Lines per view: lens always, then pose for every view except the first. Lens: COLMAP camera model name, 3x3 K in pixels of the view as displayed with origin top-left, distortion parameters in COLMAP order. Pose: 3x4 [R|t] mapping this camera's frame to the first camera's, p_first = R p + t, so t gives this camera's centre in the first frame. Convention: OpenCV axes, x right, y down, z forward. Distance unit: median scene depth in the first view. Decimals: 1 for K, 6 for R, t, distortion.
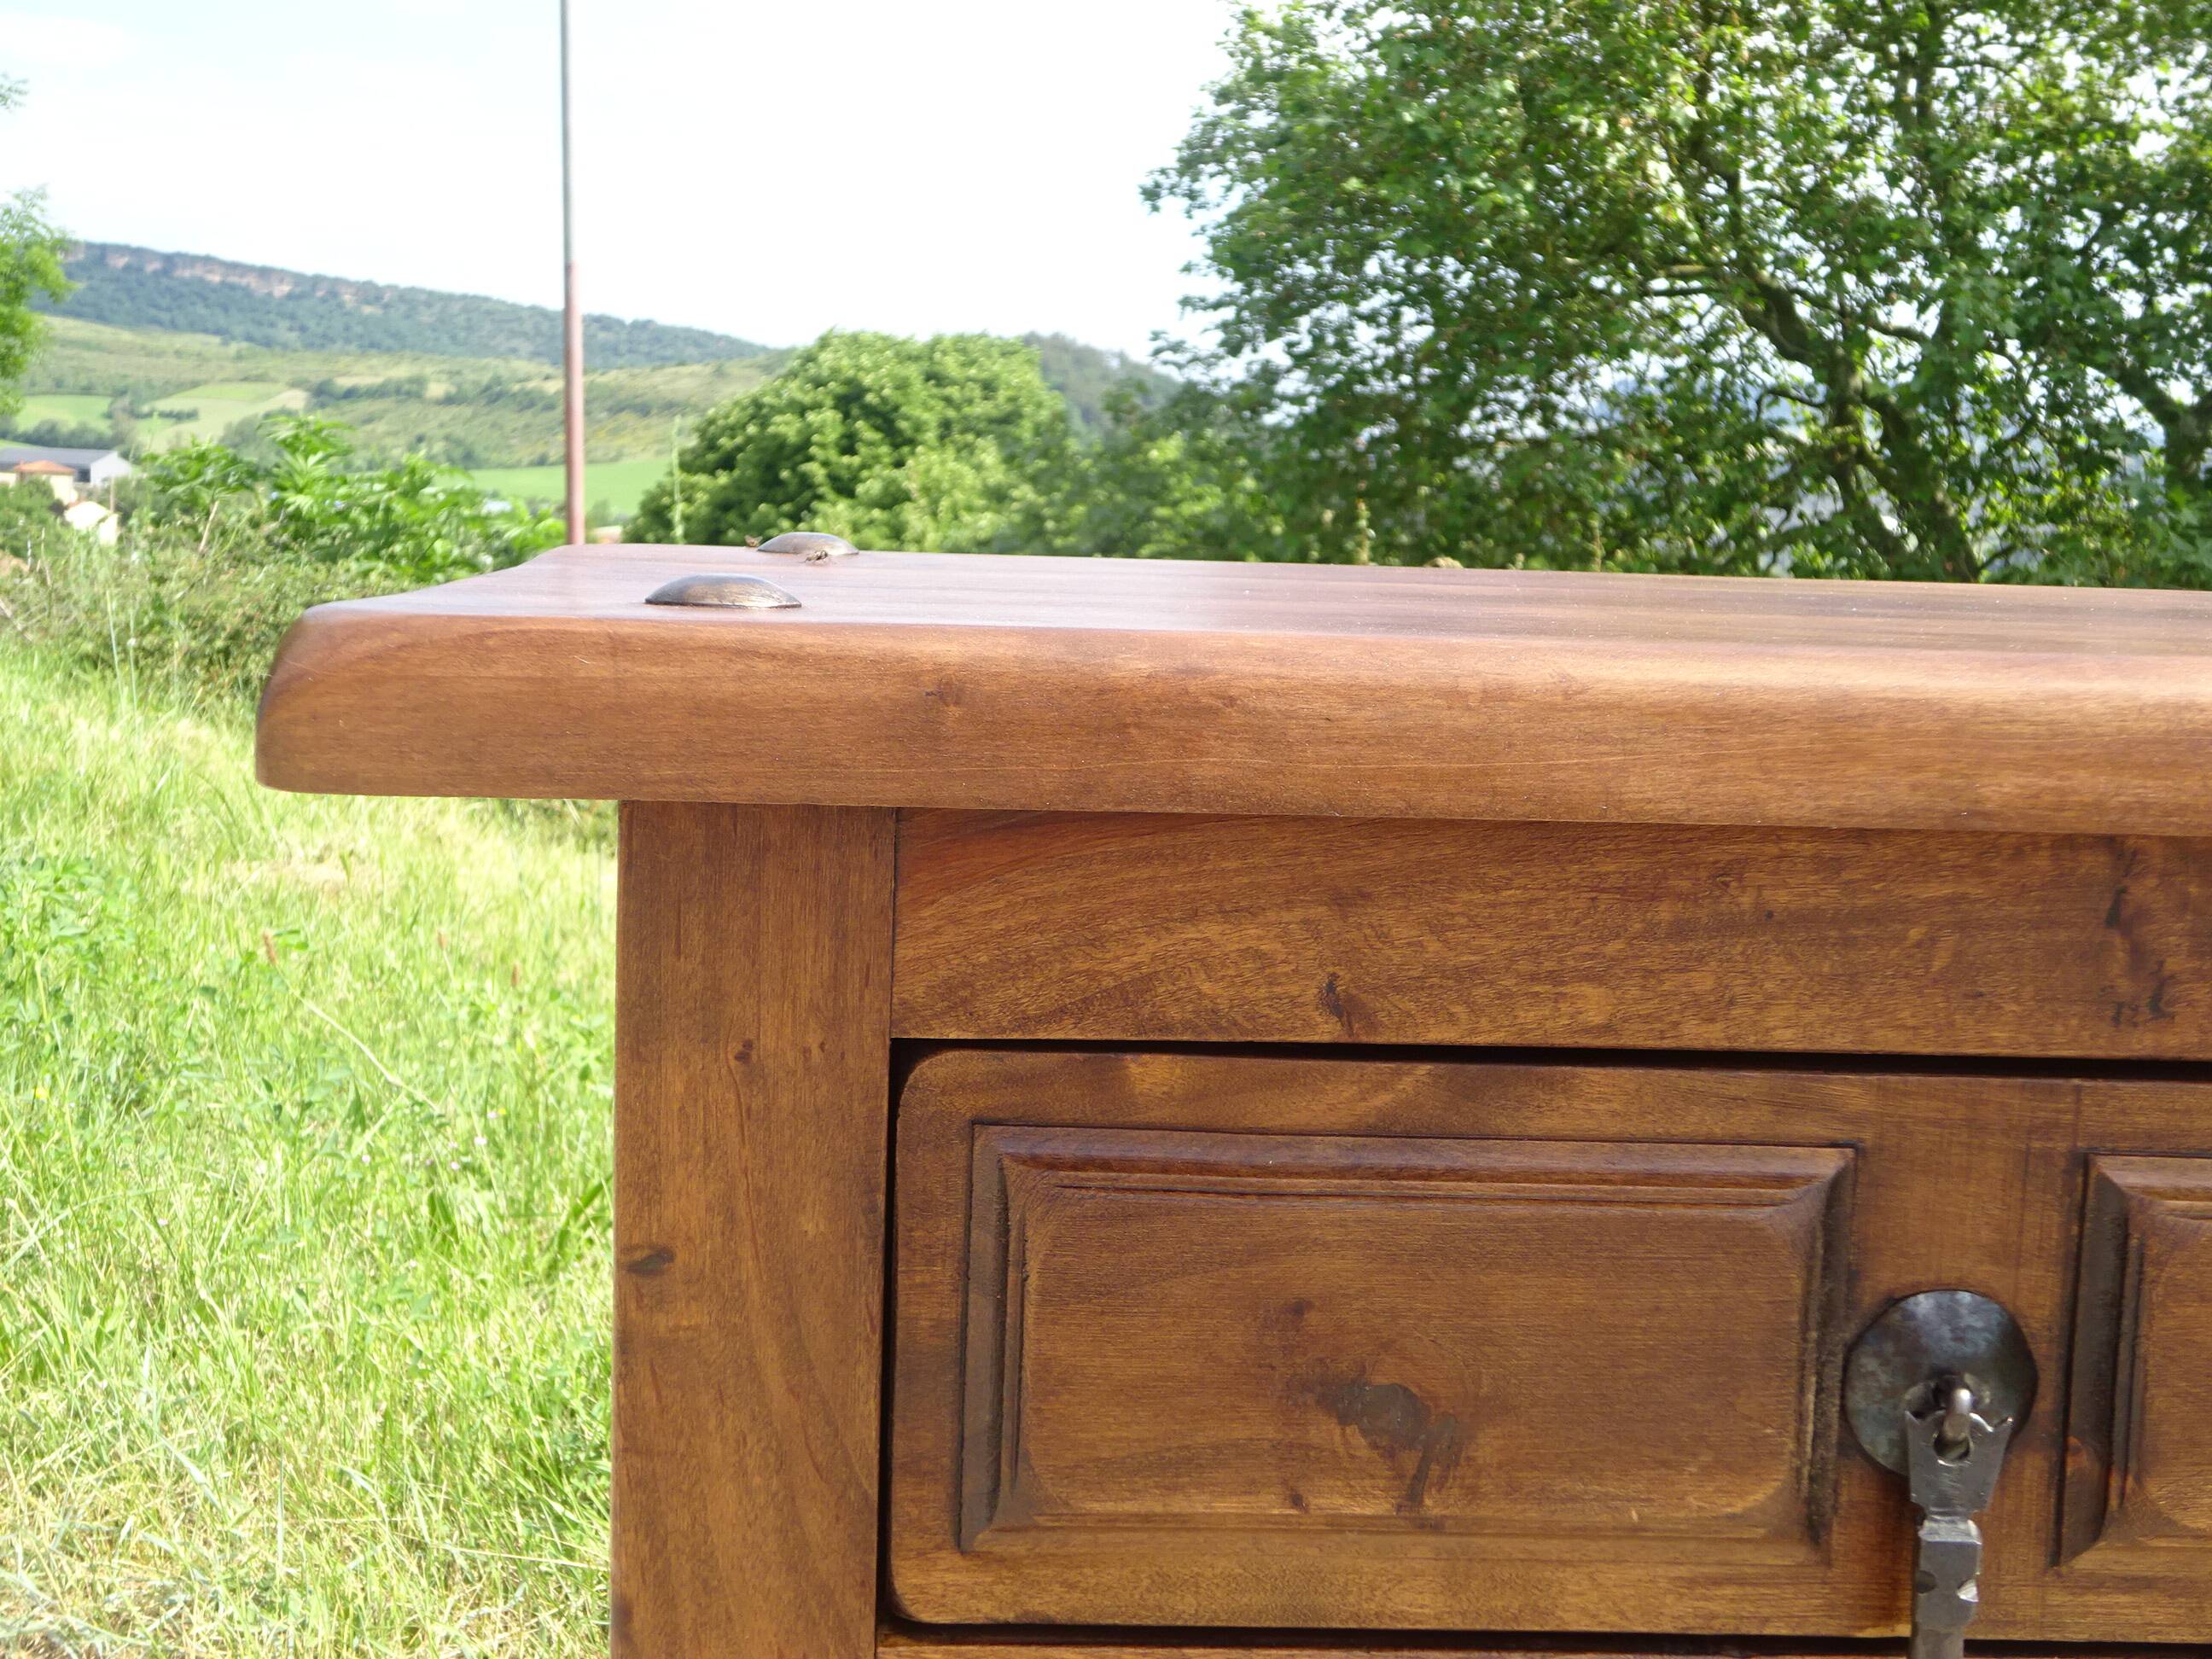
lens RADIAL K [[2893.9, 0, 1103.4], [0, 2893.9, 837.1], [0, 0, 1]] dist [0.030666, 0.000000]
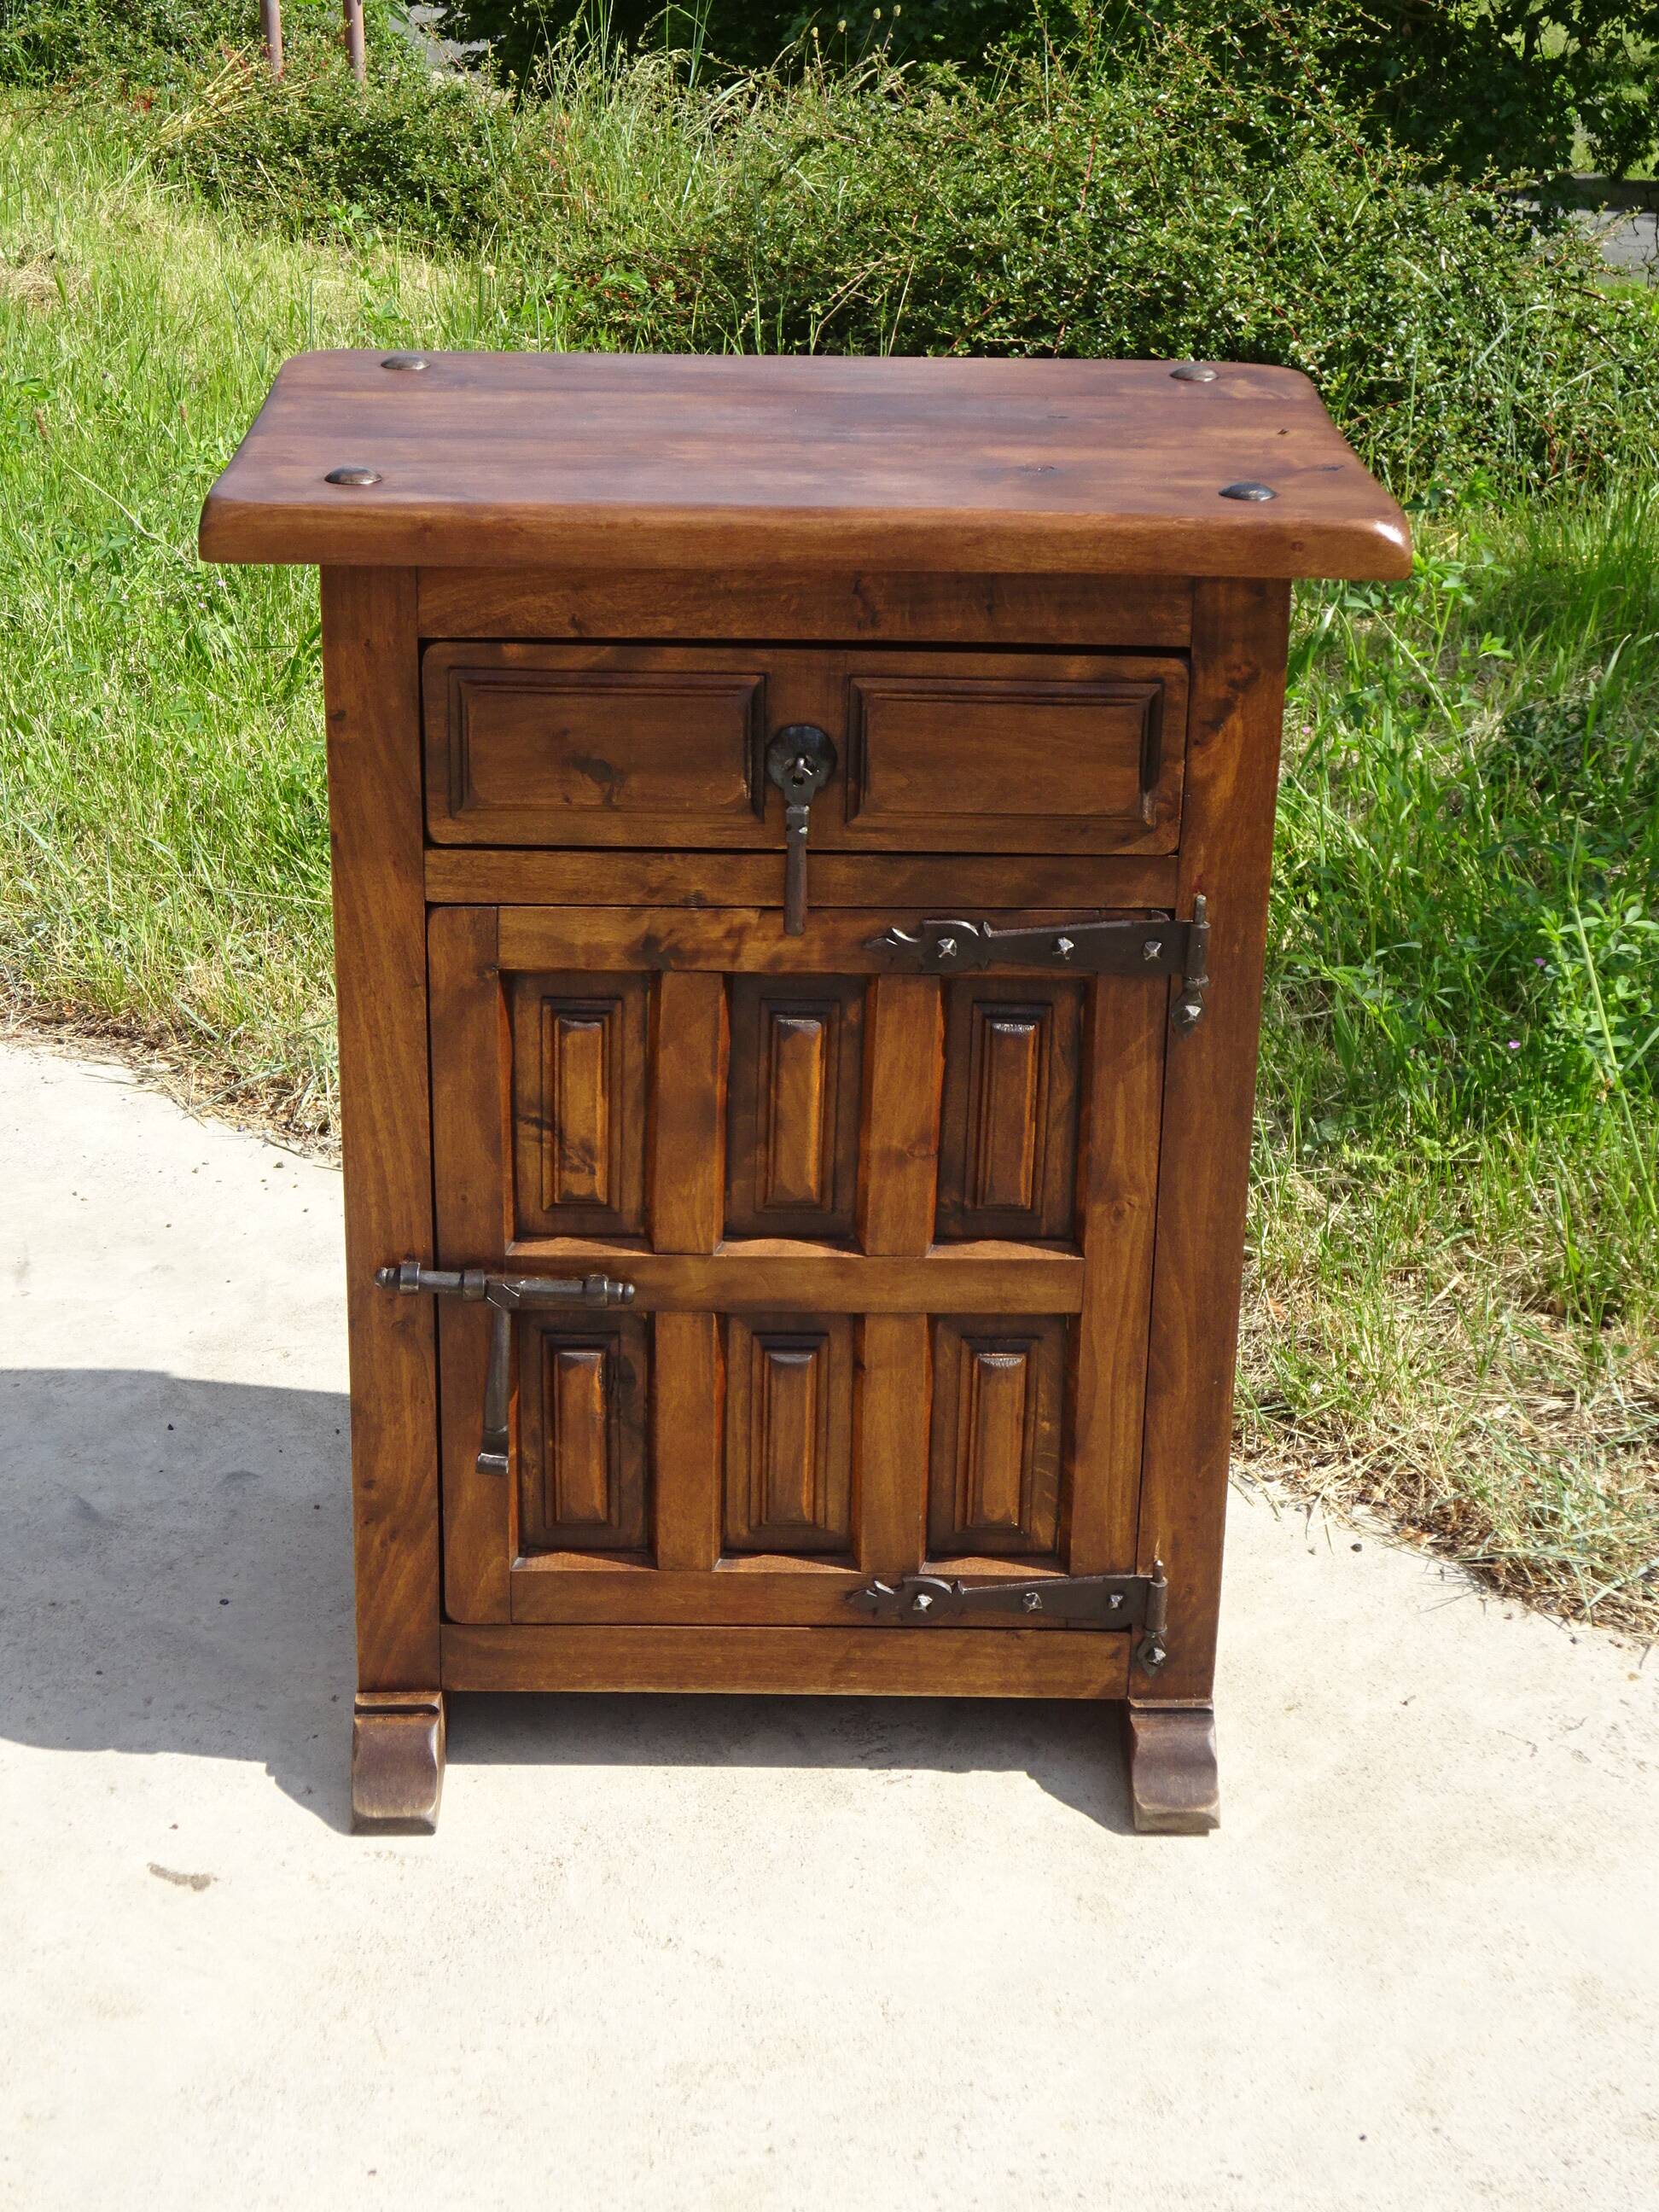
lens RADIAL K [[3650.5, 0, 832.6], [0, 3650.5, 1123.9], [0, 0, 1]] dist [0.024233, 0.000000]
pose [[0.999383, 0.000140, -0.035123, 0.446550], [0.009364, 0.962734, 0.270288, -0.424848], [0.033852, -0.270450, 0.962139, -2.491239]]
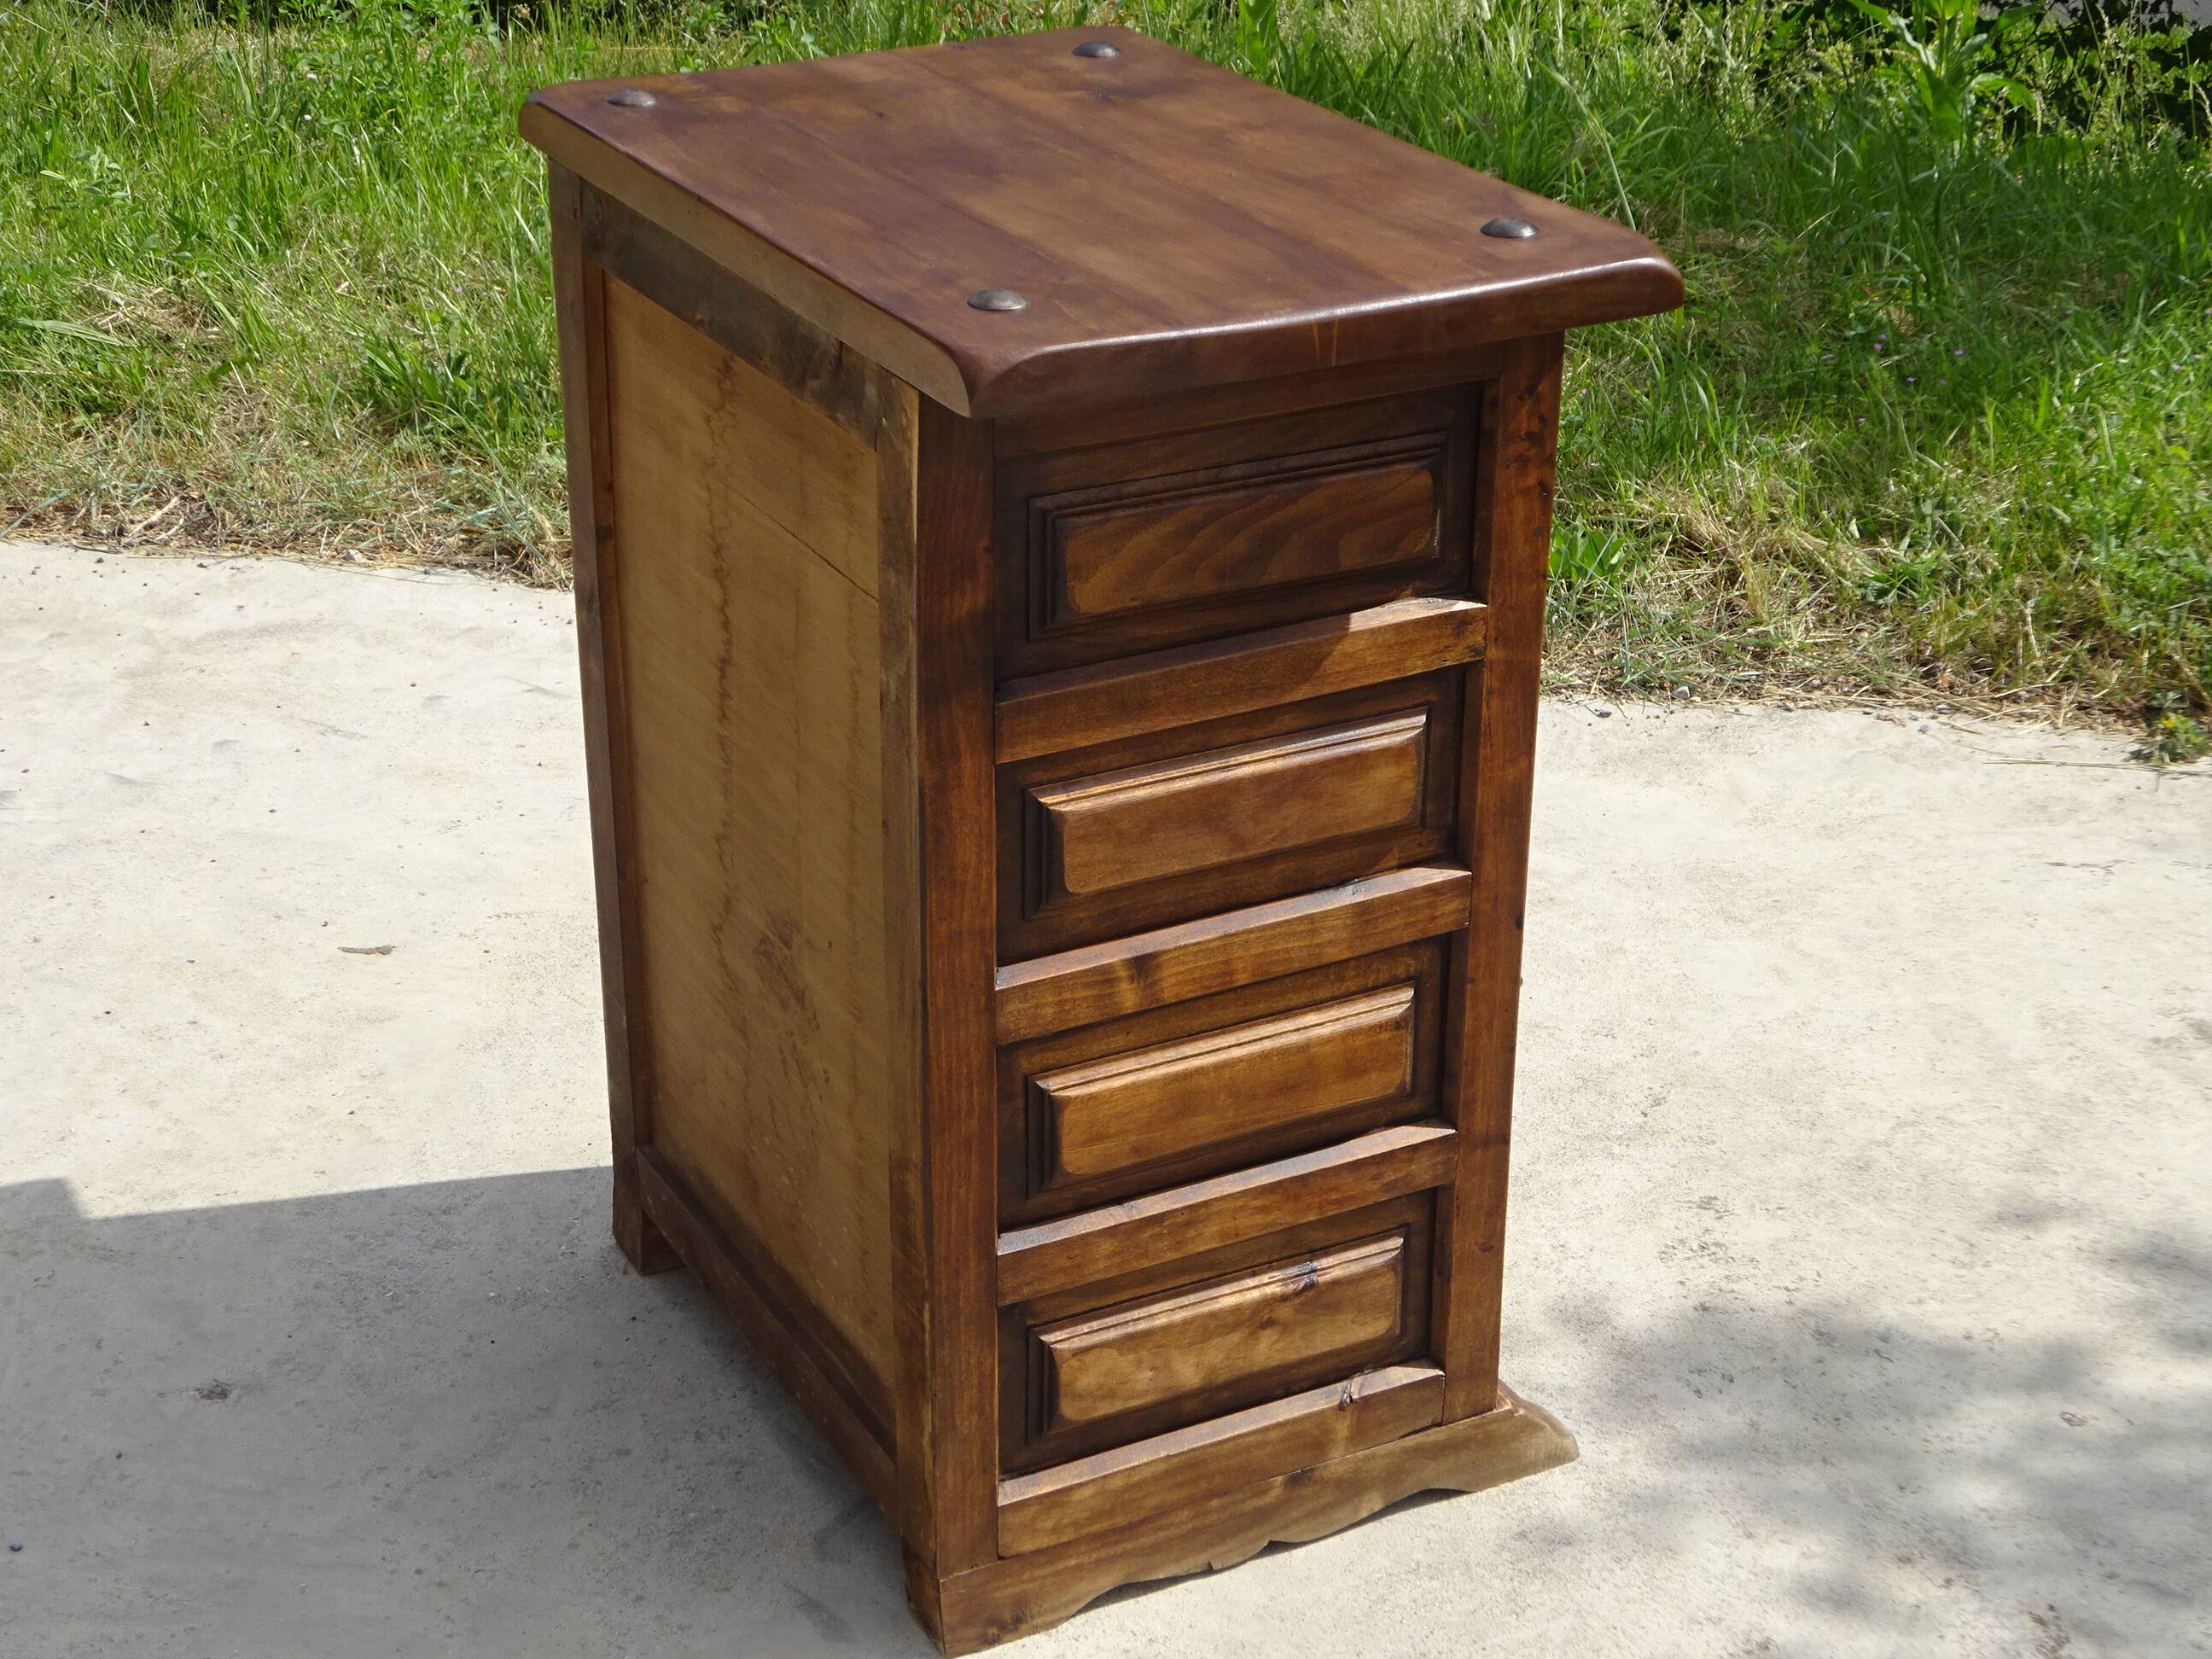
lens RADIAL K [[3650.5, 0, 1130.6], [0, 3650.5, 872.0], [0, 0, 1]] dist [0.024233, 0.000000]
pose [[0.939185, -0.164382, 0.301514, -0.895344], [0.068734, 0.950208, 0.303941, -0.253827], [-0.336464, -0.264733, 0.903719, -4.084484]]
